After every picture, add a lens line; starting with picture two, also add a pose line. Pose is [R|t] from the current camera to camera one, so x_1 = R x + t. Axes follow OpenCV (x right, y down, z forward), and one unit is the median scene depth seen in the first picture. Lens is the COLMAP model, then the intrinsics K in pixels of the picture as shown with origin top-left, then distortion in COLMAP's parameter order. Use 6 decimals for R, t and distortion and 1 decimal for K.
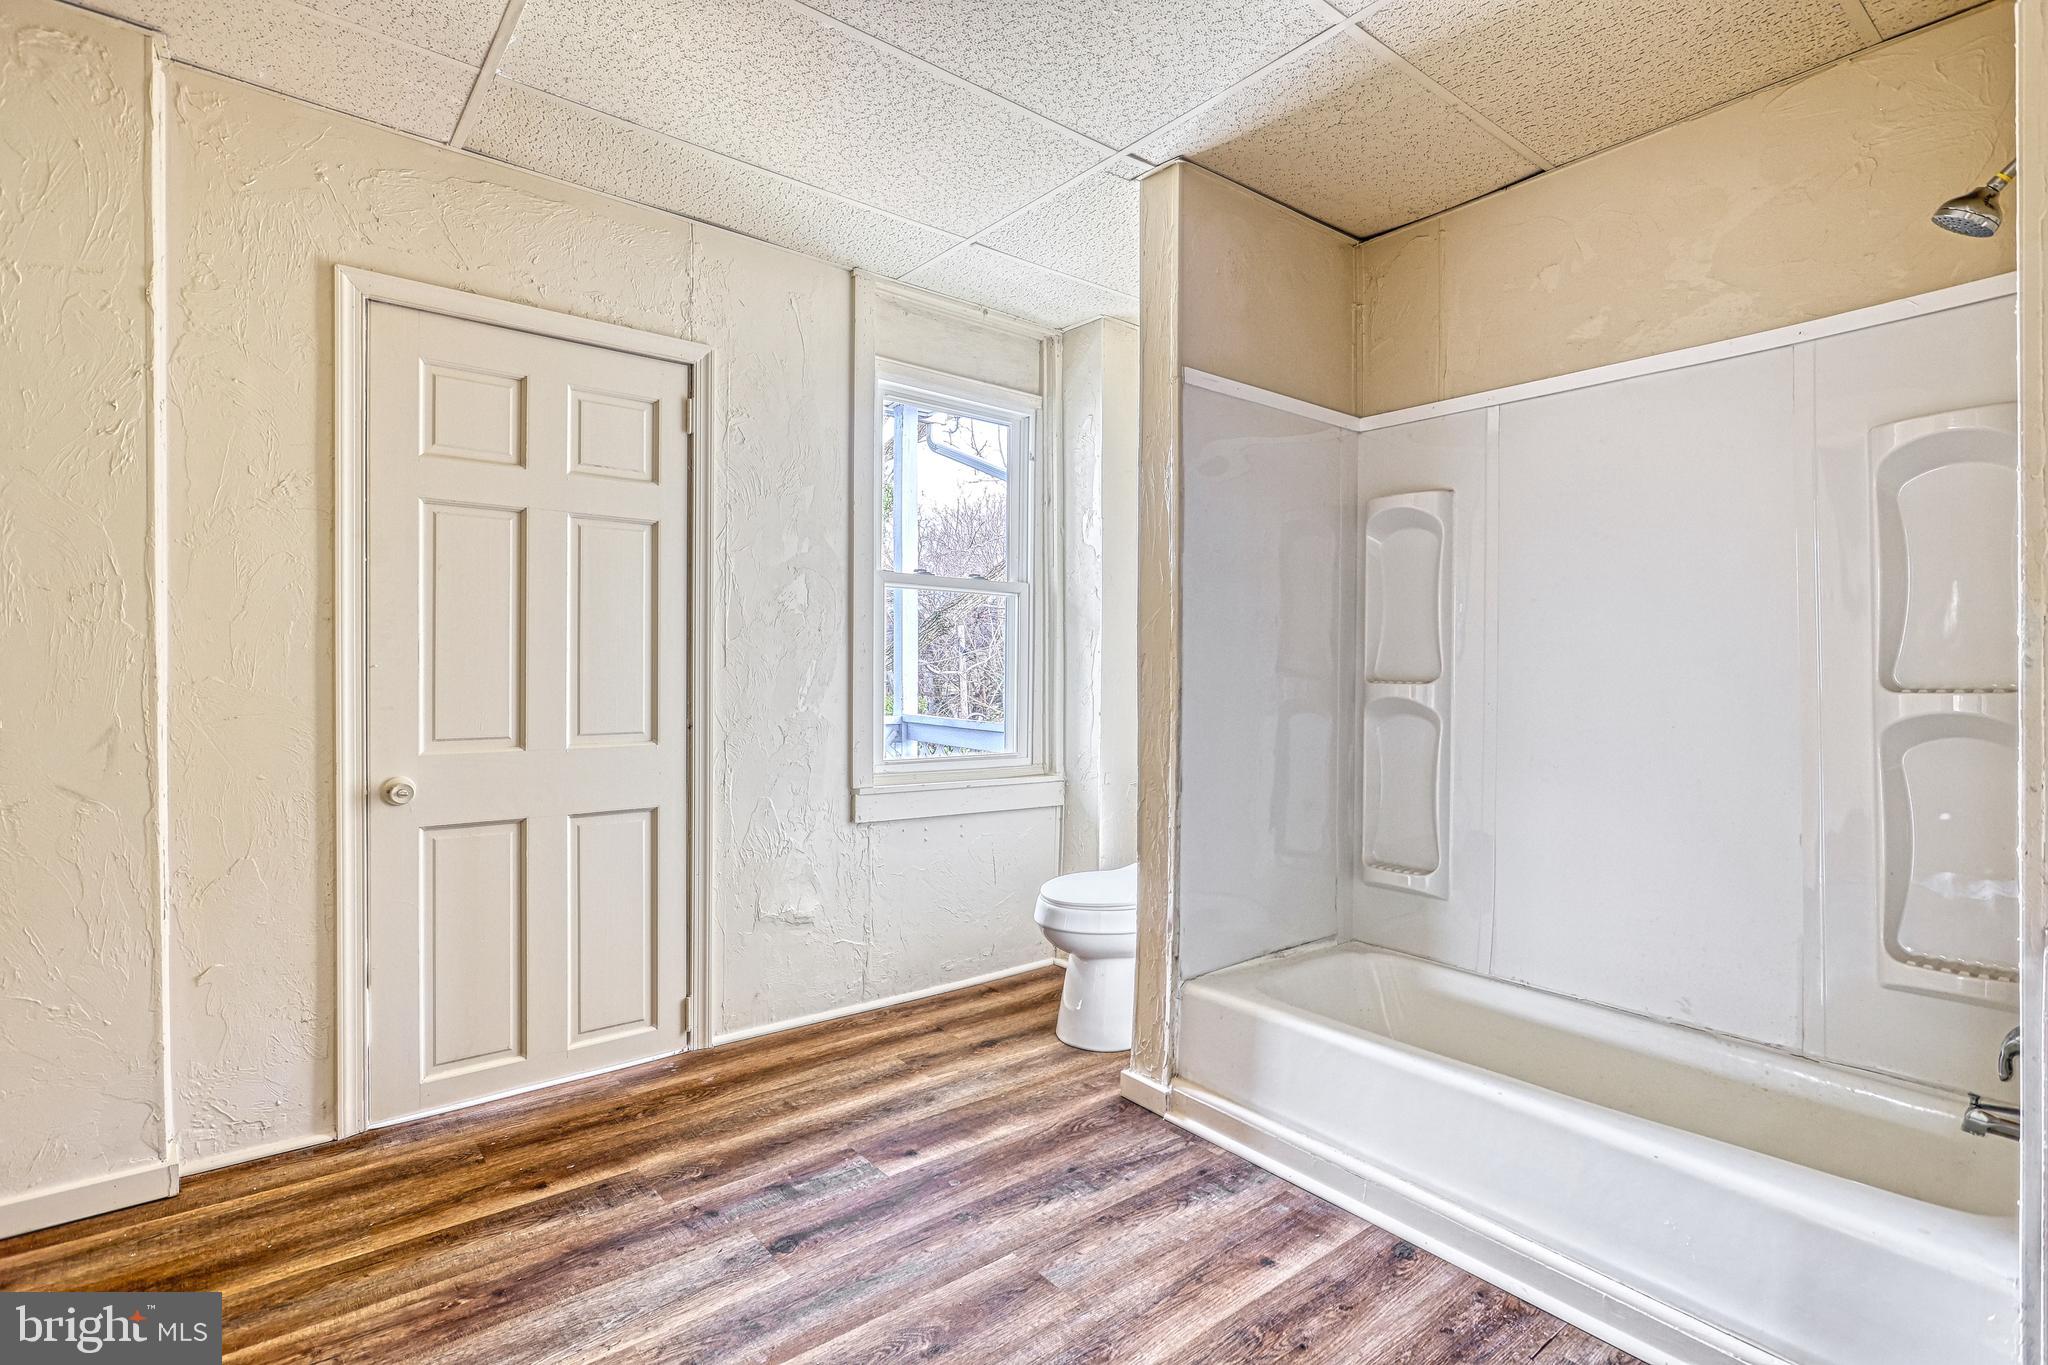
lens RADIAL K [[967.2, 0, 1030.6], [0, 967.2, 678.7], [0, 0, 1]] dist [-0.004513, 0.003321]
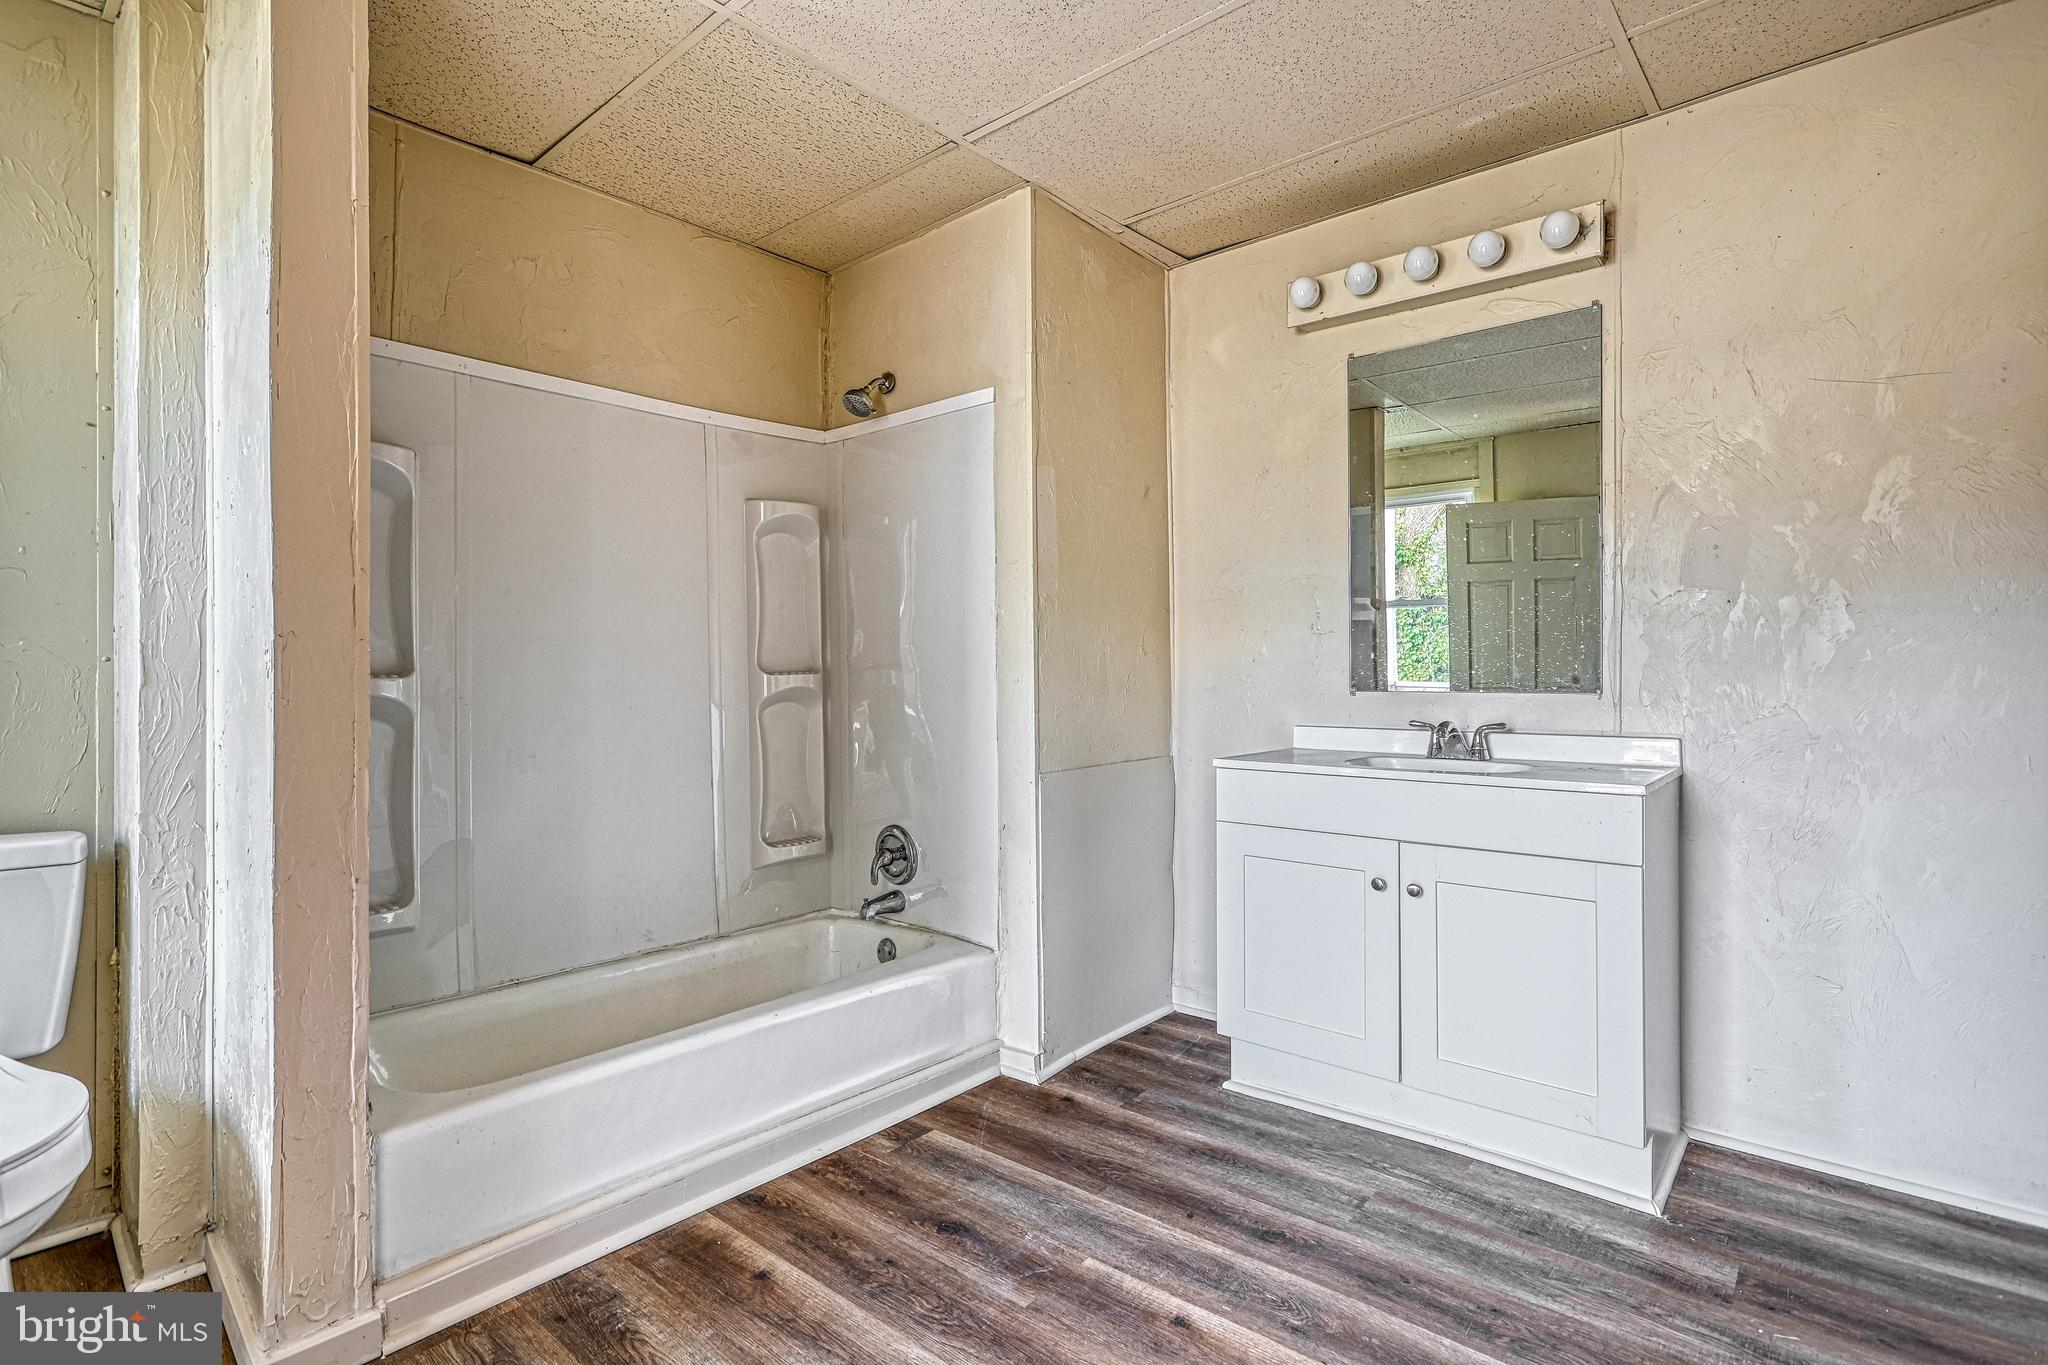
lens RADIAL K [[967.2, 0, 1032.9], [0, 967.2, 669.4], [0, 0, 1]] dist [-0.004513, 0.003321]
pose [[-0.174994, -0.005517, 0.984554, -0.702042], [0.008681, 0.999937, 0.007146, -0.002869], [-0.984531, 0.009797, -0.174936, 0.845333]]
